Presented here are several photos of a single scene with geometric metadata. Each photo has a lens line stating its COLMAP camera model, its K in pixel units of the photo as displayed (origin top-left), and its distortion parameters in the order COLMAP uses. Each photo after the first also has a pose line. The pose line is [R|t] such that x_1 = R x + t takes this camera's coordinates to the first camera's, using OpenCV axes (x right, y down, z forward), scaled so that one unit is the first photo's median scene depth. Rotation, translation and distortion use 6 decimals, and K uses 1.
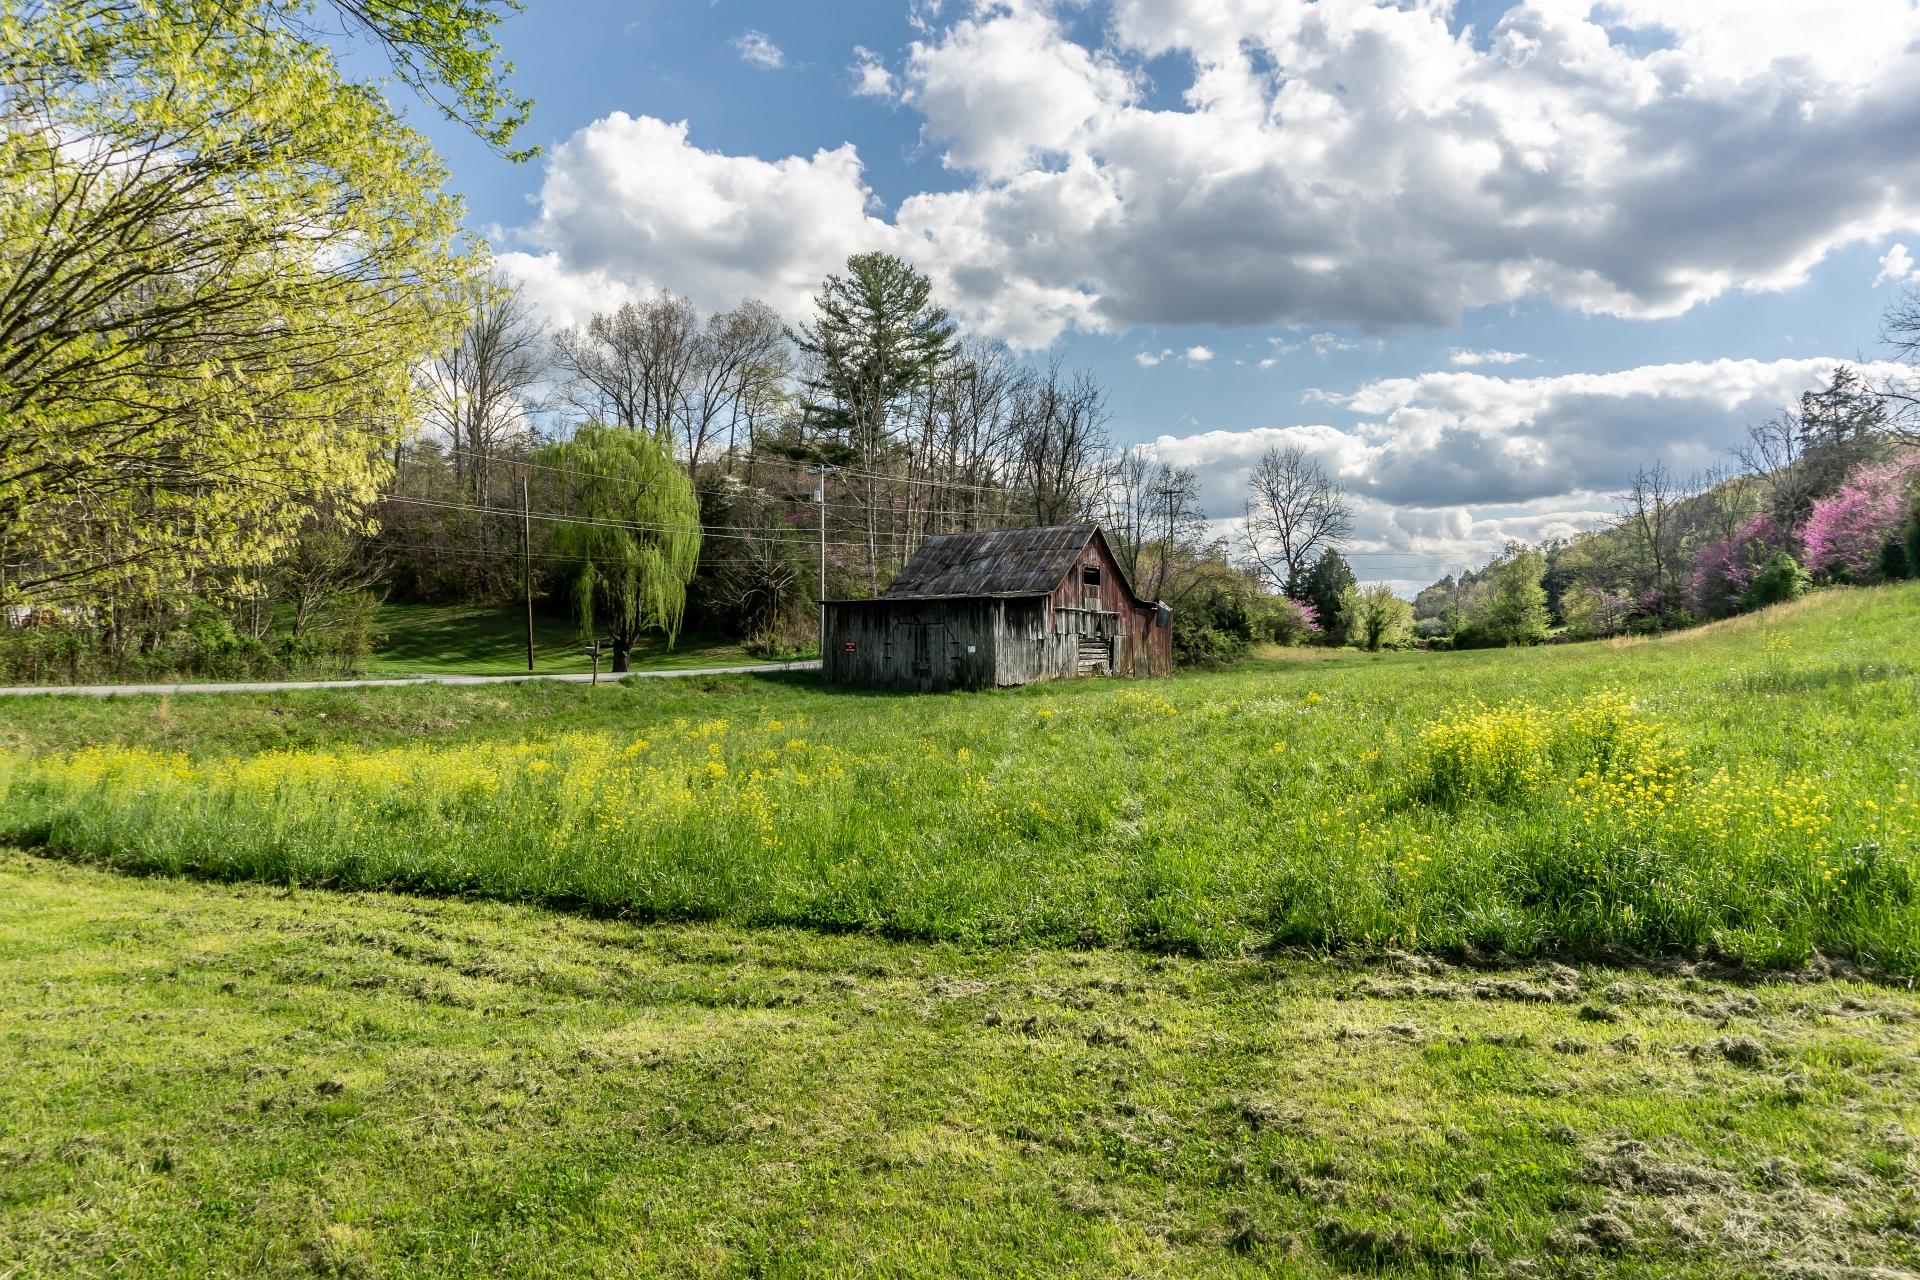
lens RADIAL K [[1259.8, 0, 960.3], [0, 1259.8, 638.9], [0, 0, 1]] dist [-0.011389, -0.002895]
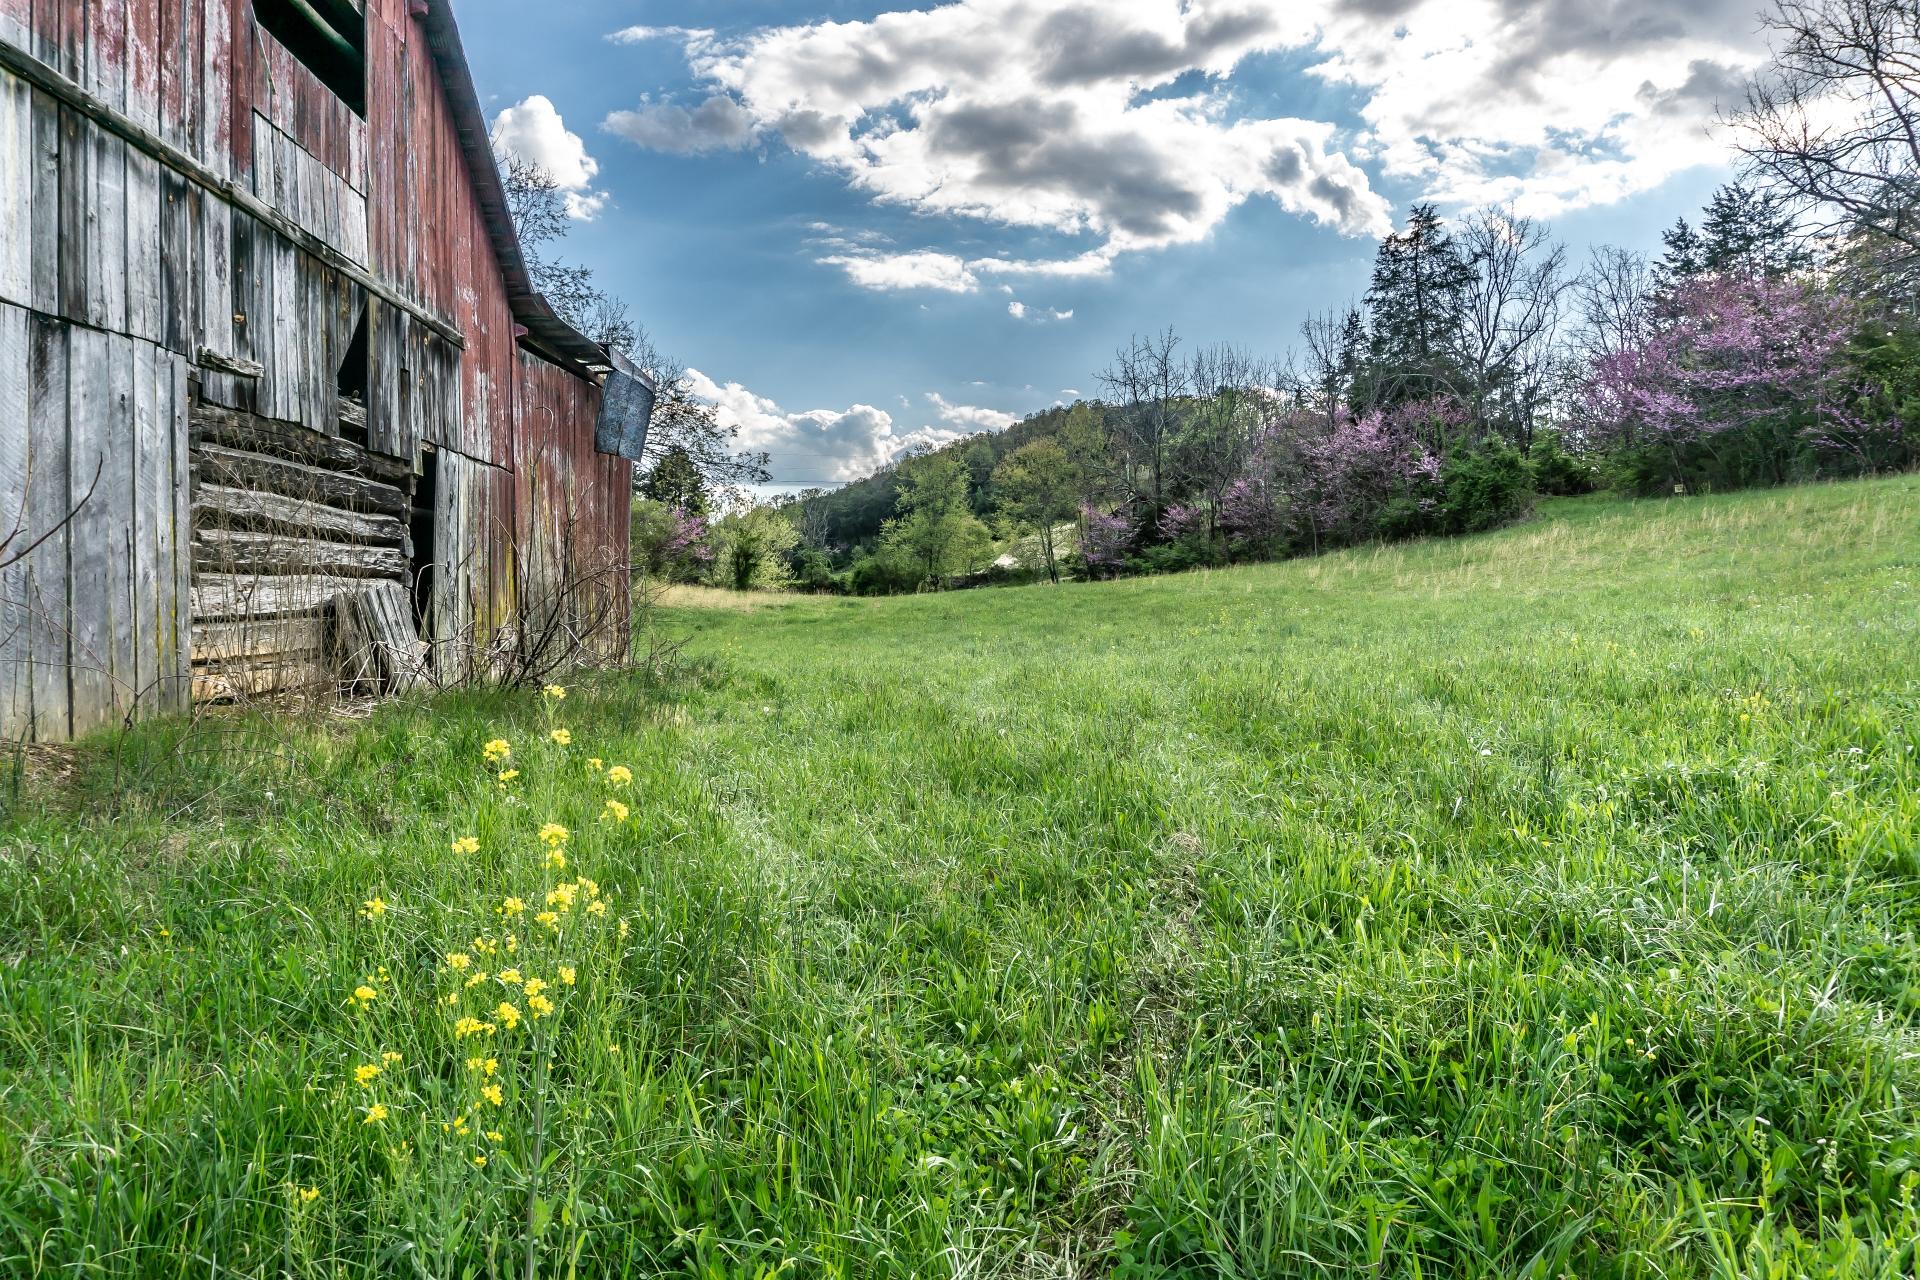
lens RADIAL K [[1259.8, 0, 959.8], [0, 1259.8, 626.3], [0, 0, 1]] dist [-0.011389, -0.002895]
pose [[0.826392, -0.018488, 0.562791, 0.083523], [0.003503, 0.999610, 0.027694, 0.018863], [-0.563084, -0.020914, 0.826135, 0.825916]]
